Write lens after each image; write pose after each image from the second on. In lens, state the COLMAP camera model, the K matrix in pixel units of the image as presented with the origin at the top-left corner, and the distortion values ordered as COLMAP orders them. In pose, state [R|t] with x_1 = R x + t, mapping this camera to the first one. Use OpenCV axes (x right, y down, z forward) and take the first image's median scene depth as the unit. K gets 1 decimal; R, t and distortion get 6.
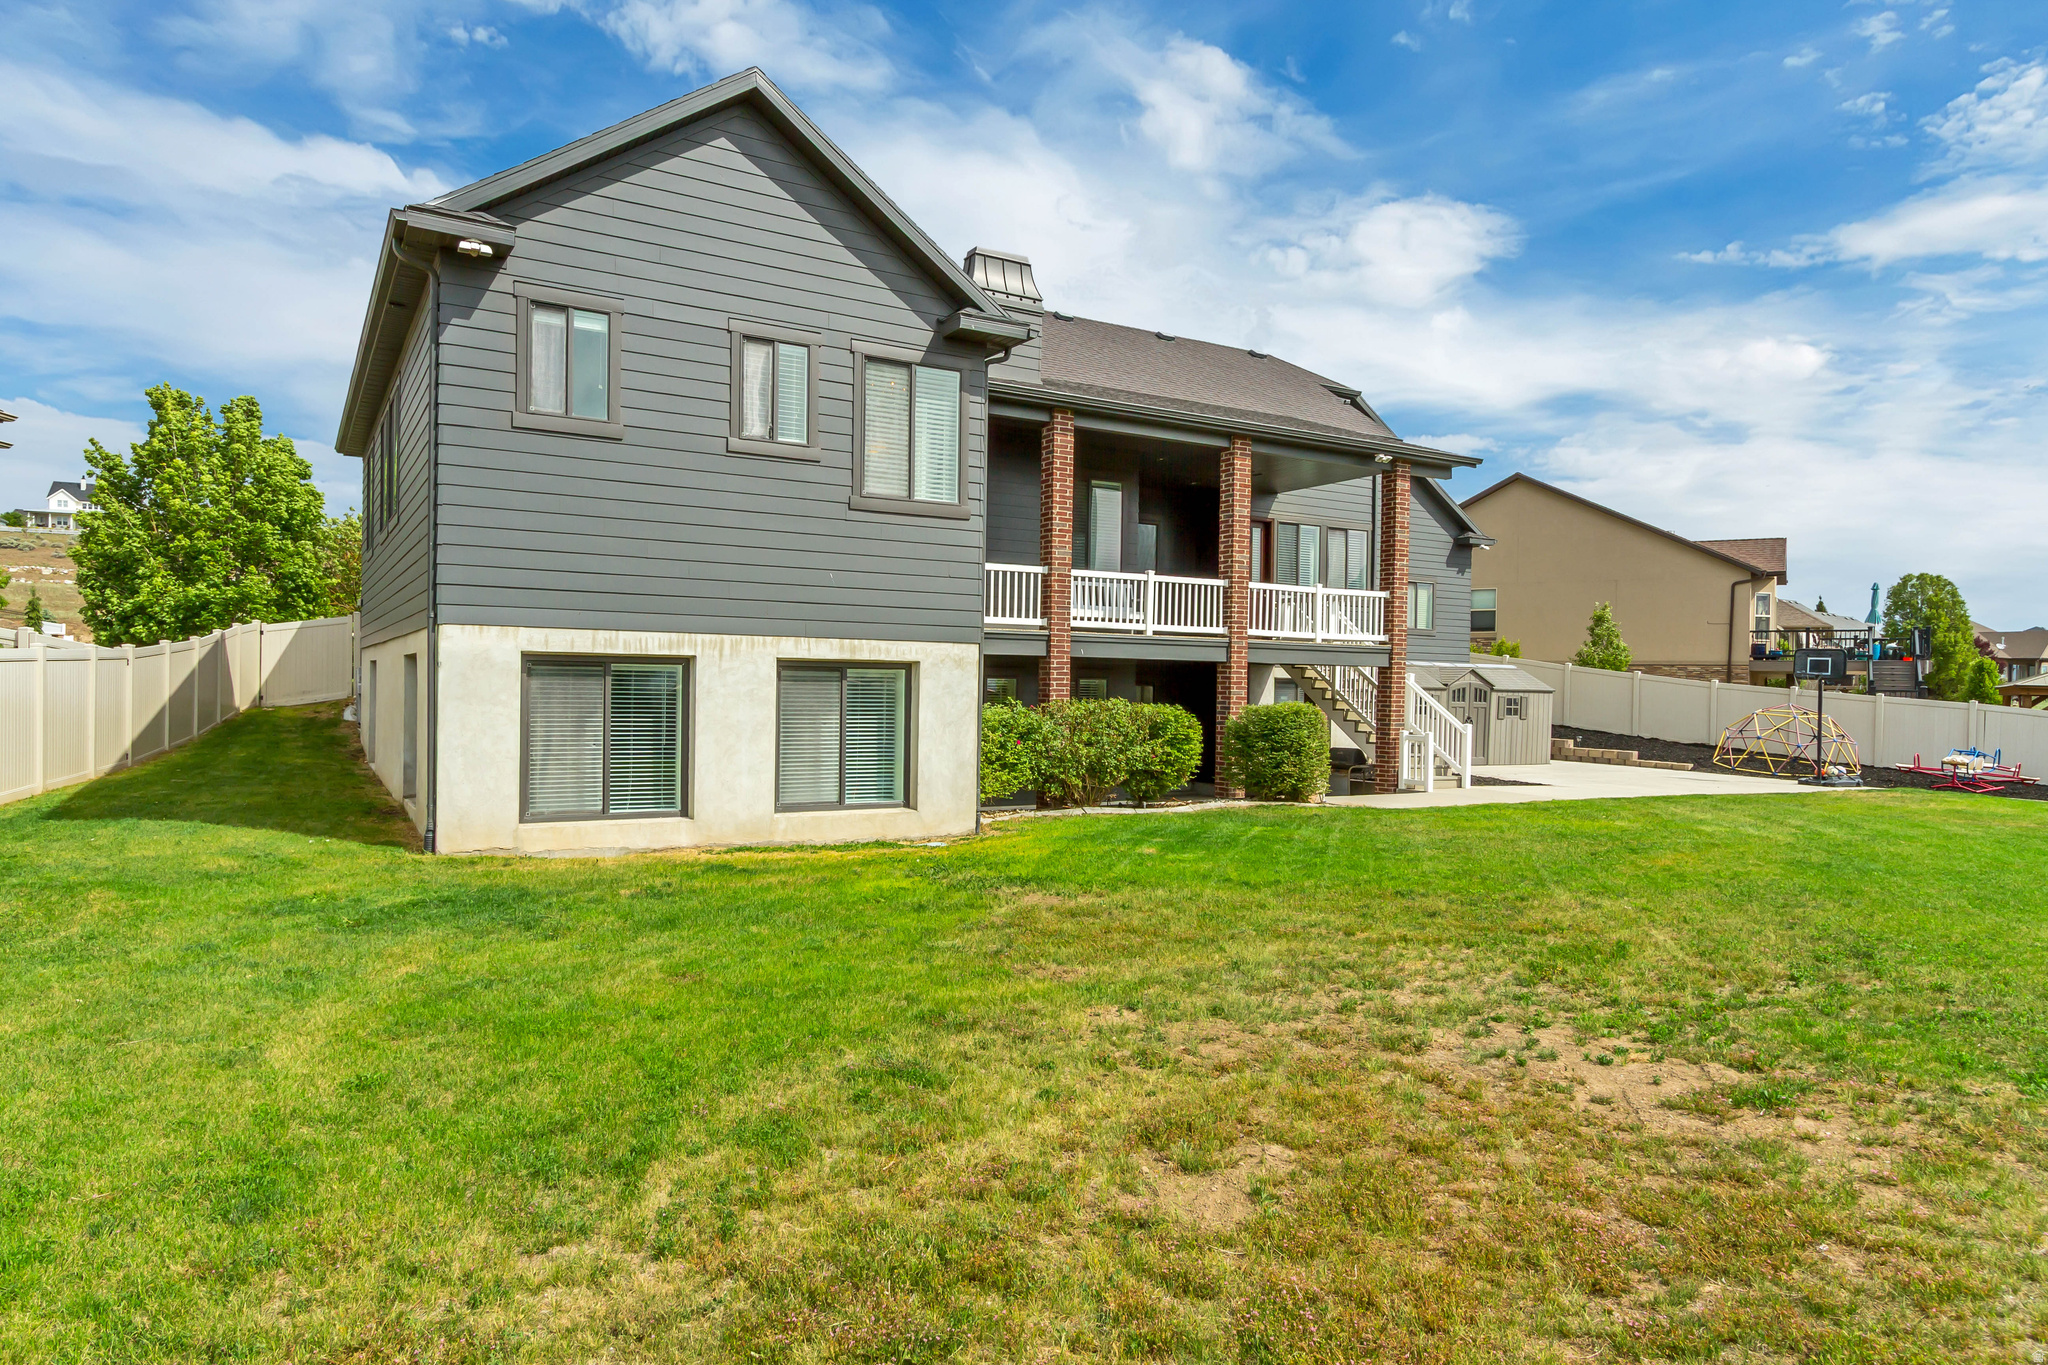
lens RADIAL K [[1252.1, 0, 988.1], [0, 1252.1, 684.4], [0, 0, 1]] dist [0.002128, -0.000611]
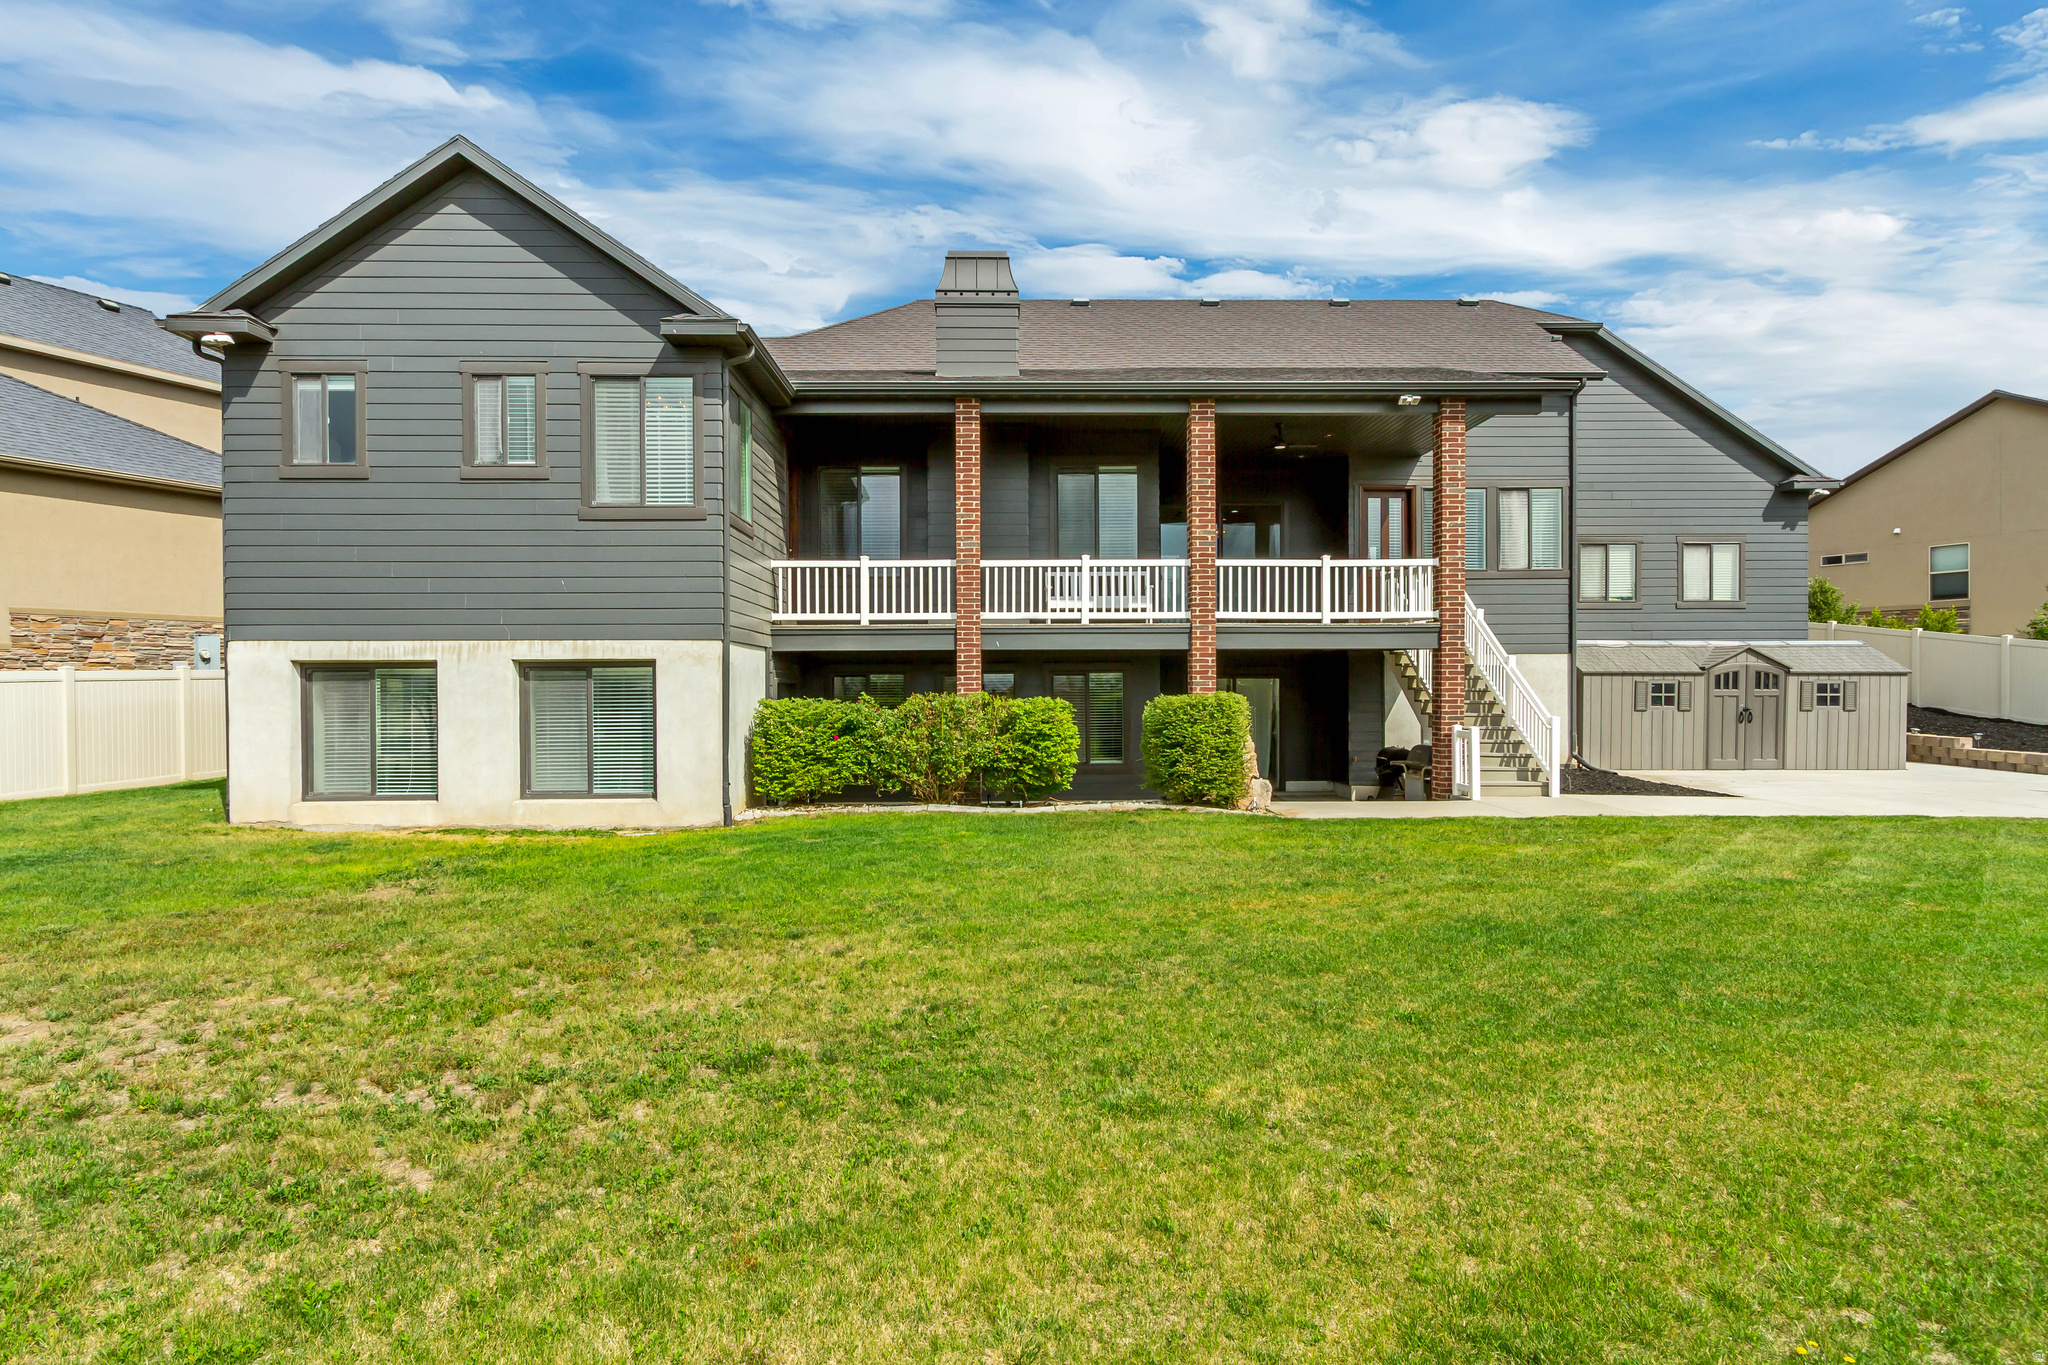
lens RADIAL K [[1074.8, 0, 1023.0], [0, 1074.8, 685.0], [0, 0, 1]] dist [0.005464, 0.000107]
pose [[0.872318, -0.016692, -0.488654, 0.581383], [0.017549, 0.999842, -0.002828, 0.009942], [0.488624, -0.006109, 0.872473, 0.325067]]
